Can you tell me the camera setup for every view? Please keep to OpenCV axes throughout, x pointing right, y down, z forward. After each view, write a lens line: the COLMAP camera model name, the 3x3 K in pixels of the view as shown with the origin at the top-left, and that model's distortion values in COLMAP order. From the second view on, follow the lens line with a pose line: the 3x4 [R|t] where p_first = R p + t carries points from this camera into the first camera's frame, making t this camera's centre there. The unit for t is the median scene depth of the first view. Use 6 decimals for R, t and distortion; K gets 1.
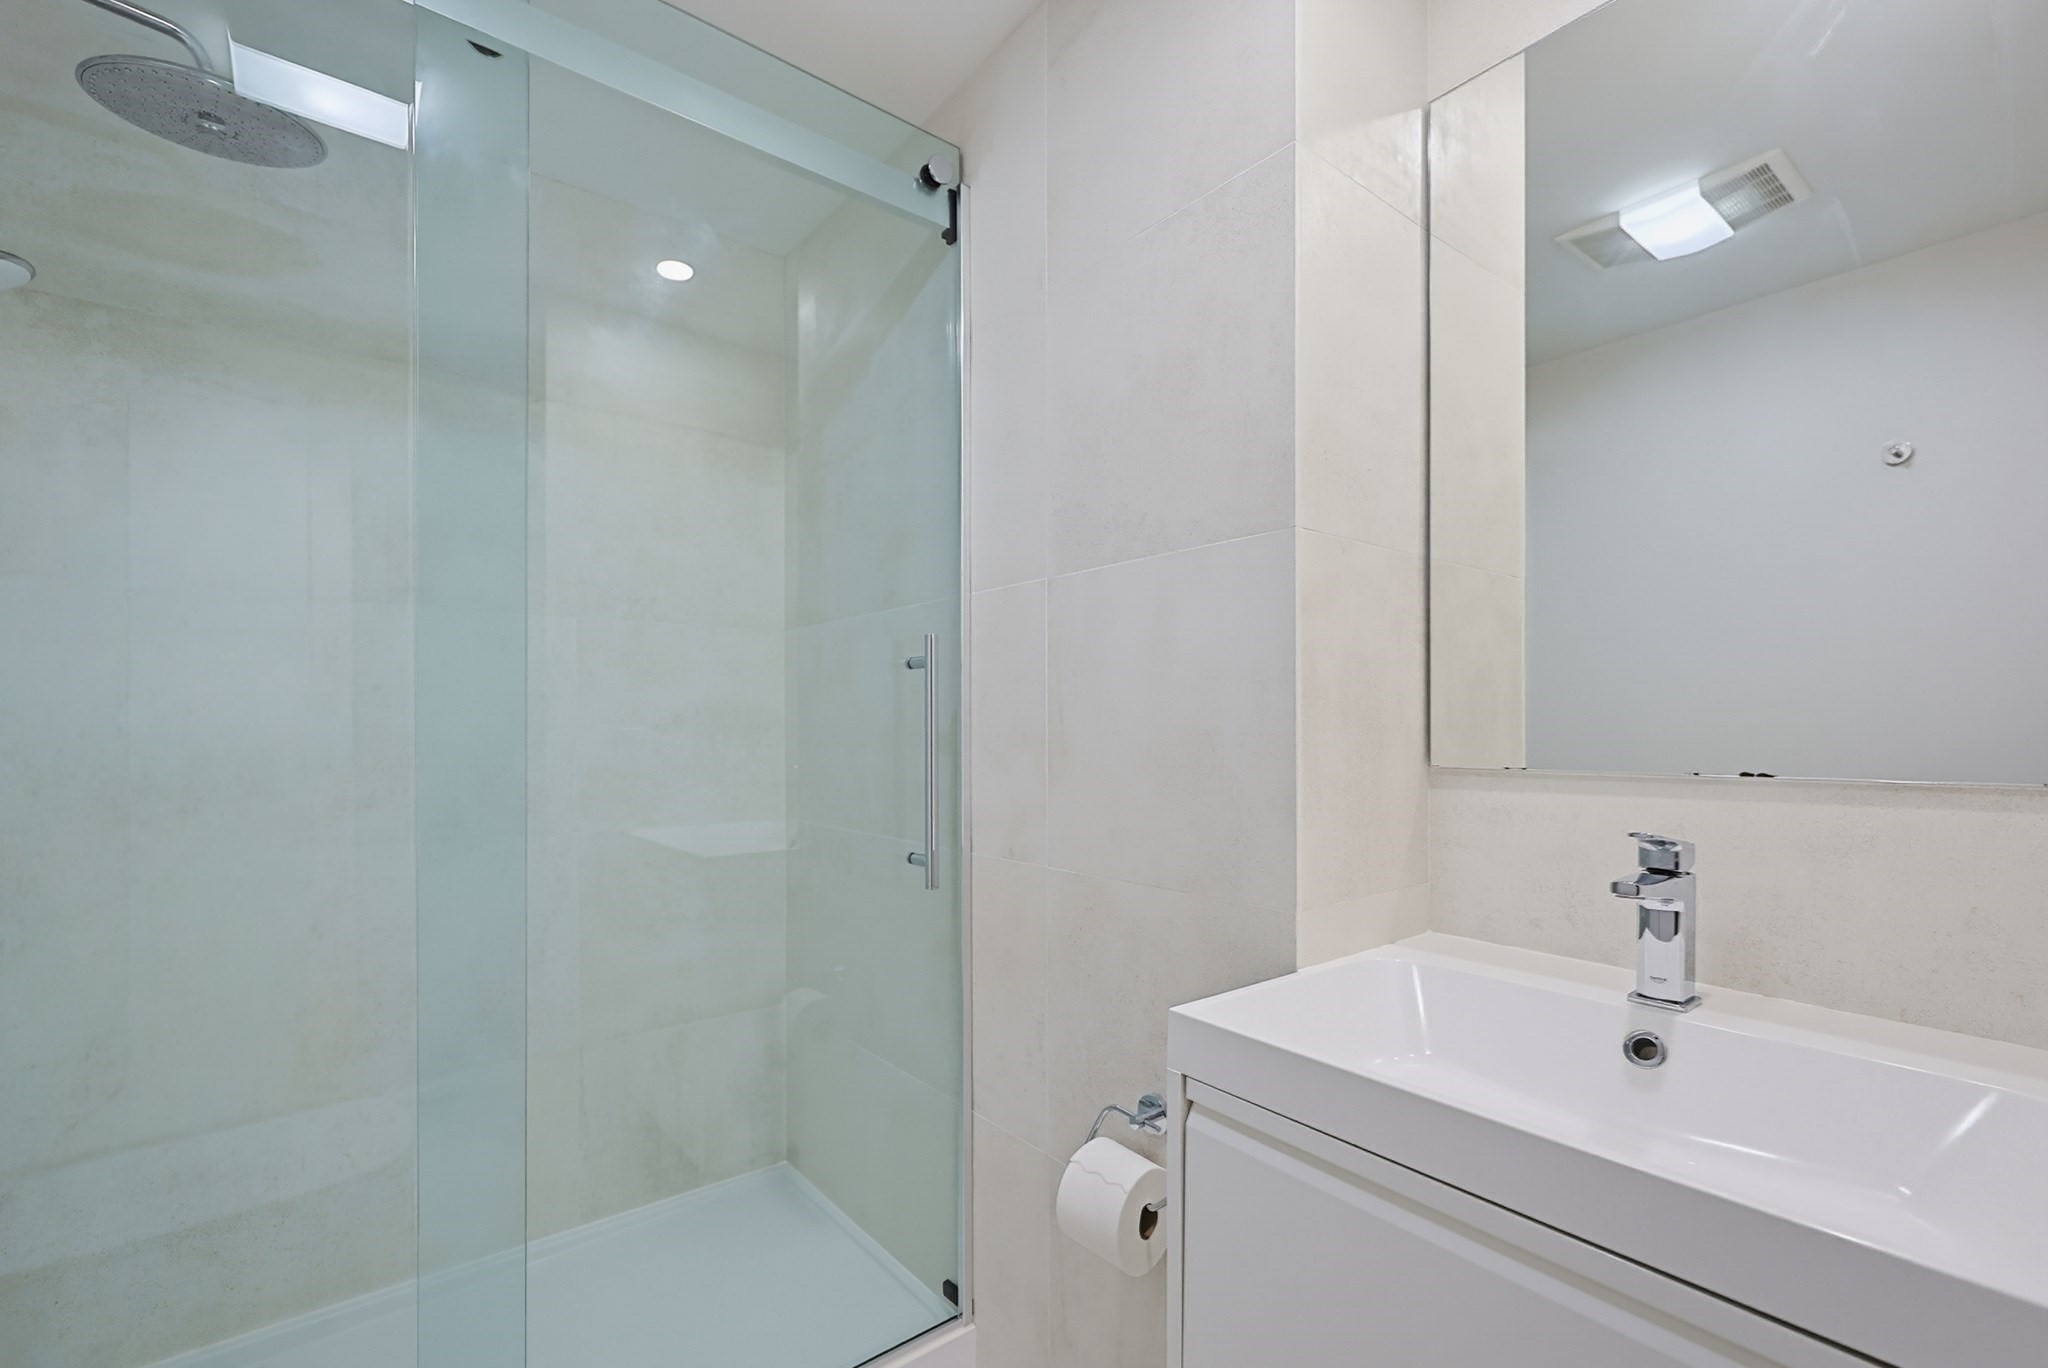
lens RADIAL K [[876.0, 0, 1027.0], [0, 876.0, 701.1], [0, 0, 1]] dist [0.000341, -0.000154]
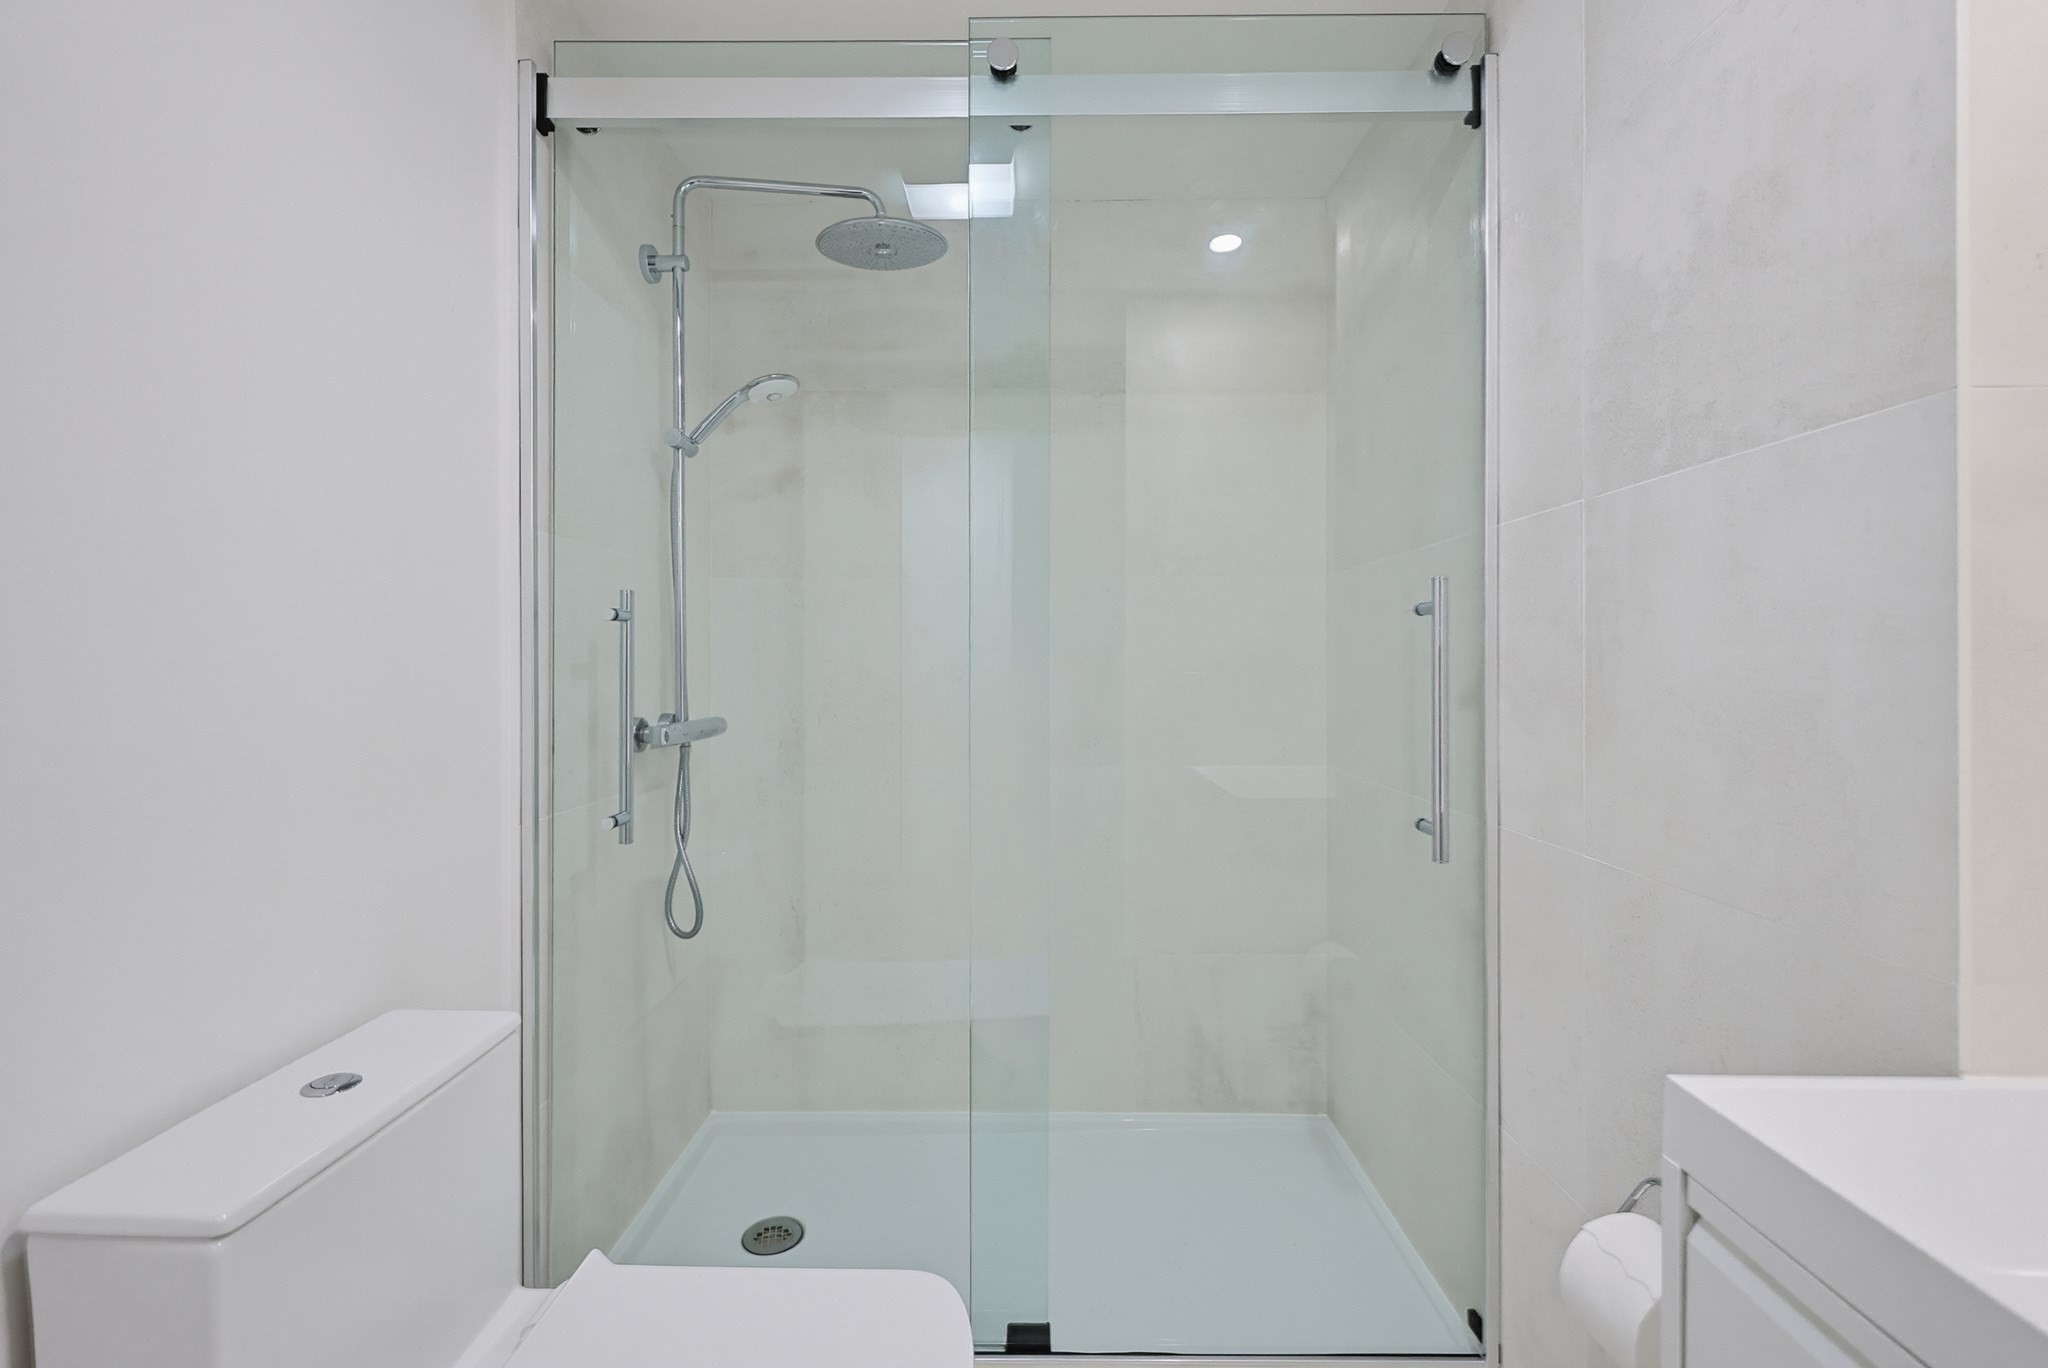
lens RADIAL K [[863.8, 0, 1028.5], [0, 863.8, 638.8], [0, 0, 1]] dist [-0.003719, -0.000075]
pose [[0.780727, -0.018931, -0.624586, 0.104907], [0.018941, 0.999799, -0.006627, -0.013769], [0.624585, -0.006656, 0.780928, 0.046520]]
